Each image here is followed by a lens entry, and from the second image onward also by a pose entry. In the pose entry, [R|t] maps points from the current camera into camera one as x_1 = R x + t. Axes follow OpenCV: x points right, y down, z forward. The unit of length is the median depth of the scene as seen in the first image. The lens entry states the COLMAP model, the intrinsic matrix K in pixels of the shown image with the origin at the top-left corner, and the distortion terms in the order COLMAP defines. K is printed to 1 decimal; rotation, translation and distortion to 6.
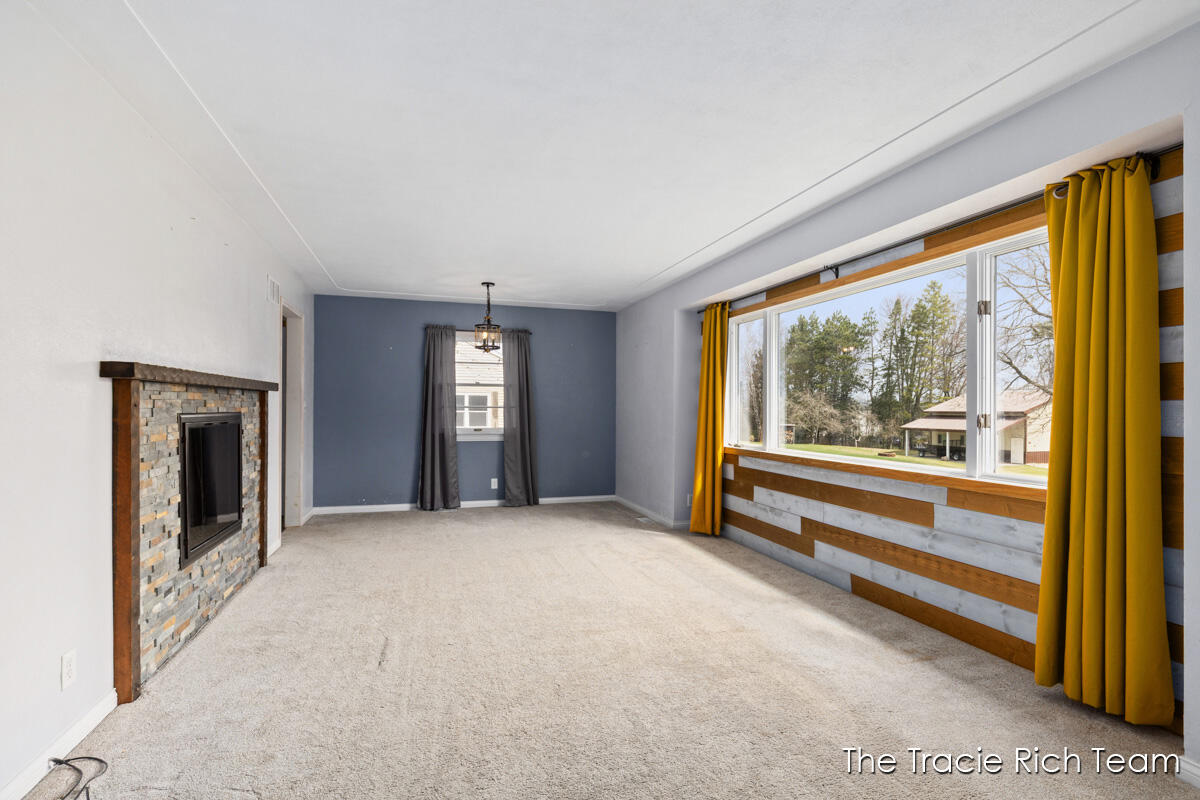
lens RADIAL K [[556.4, 0, 597.3], [0, 556.4, 405.1], [0, 0, 1]] dist [-0.005722, -0.001465]
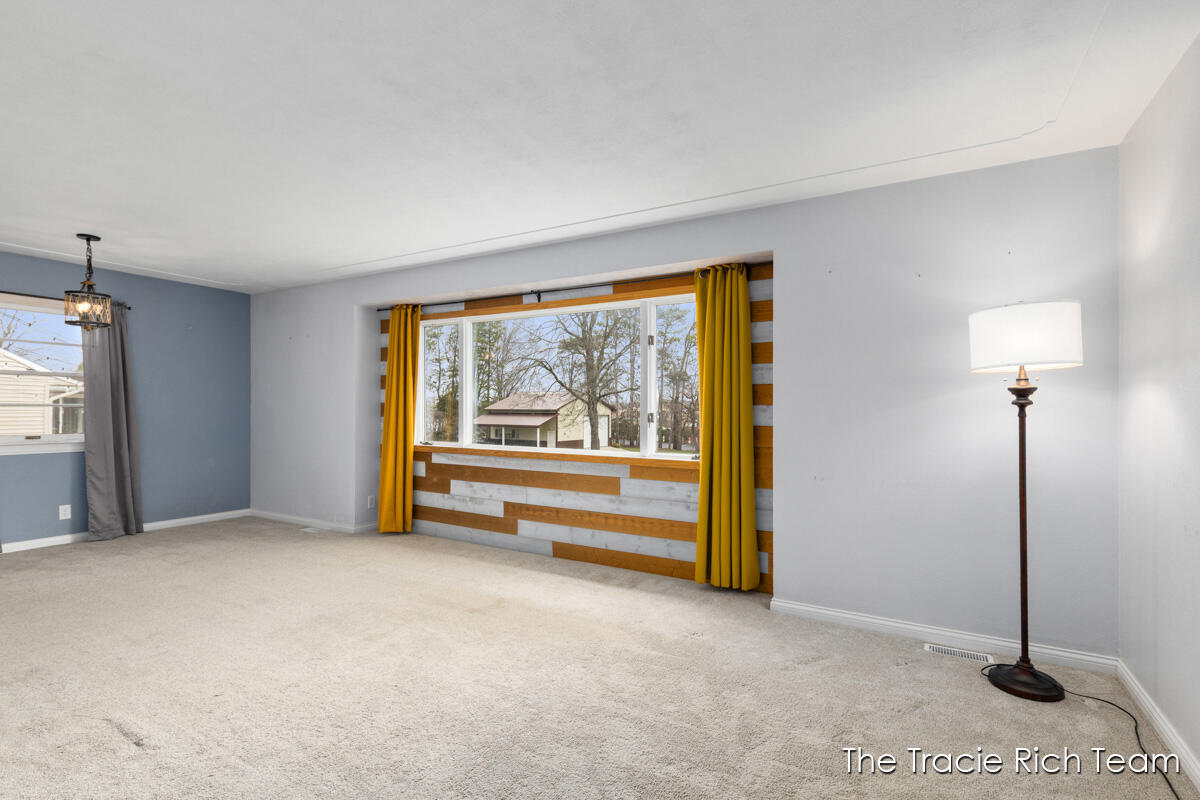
lens RADIAL K [[561.8, 0, 598.7], [0, 561.8, 400.6], [0, 0, 1]] dist [0.001197, -0.000314]
pose [[0.738165, 0.009491, 0.674553, -0.288429], [-0.006651, 0.999955, -0.006792, -0.003706], [-0.674587, 0.000527, 0.738195, 0.001343]]
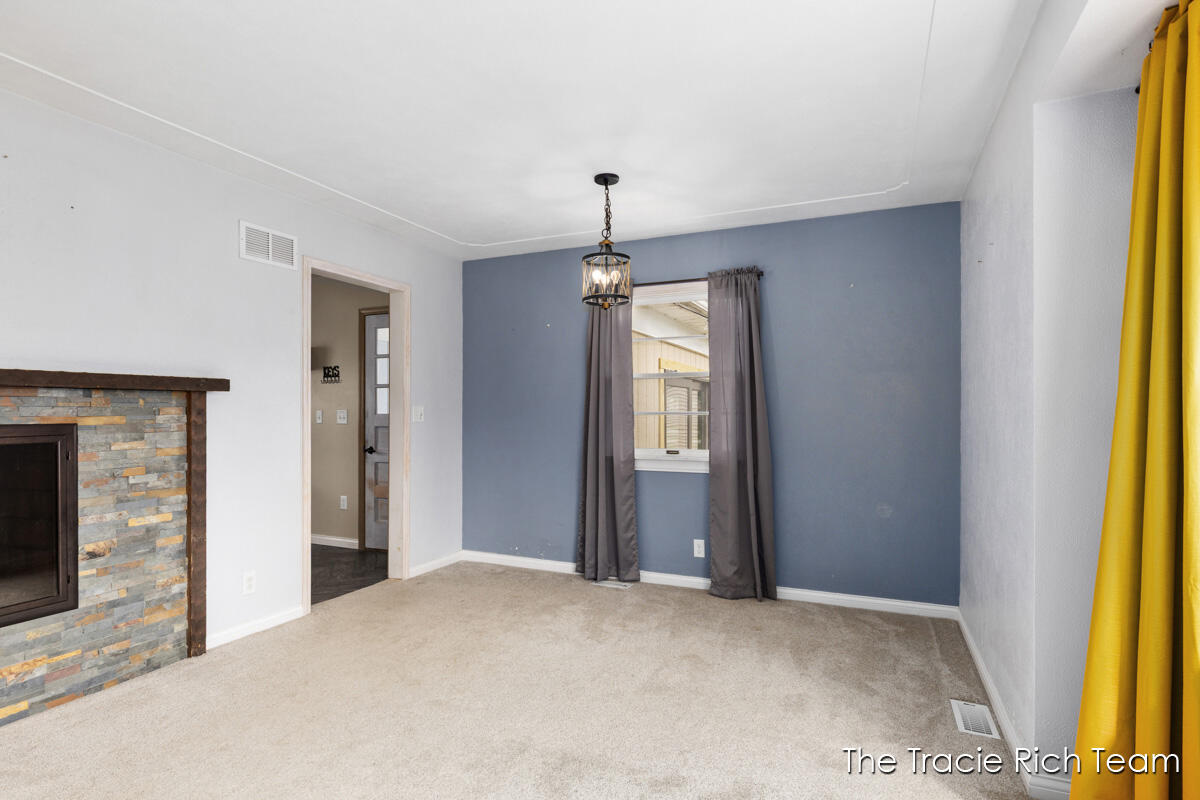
lens RADIAL K [[604.1, 0, 600.2], [0, 604.1, 416.6], [0, 0, 1]] dist [-0.000437, 0.000061]
pose [[0.753127, 0.000124, -0.657875, 0.246388], [0.006789, 0.999945, 0.007960, 0.002570], [0.657840, -0.010461, 0.753085, 0.812091]]
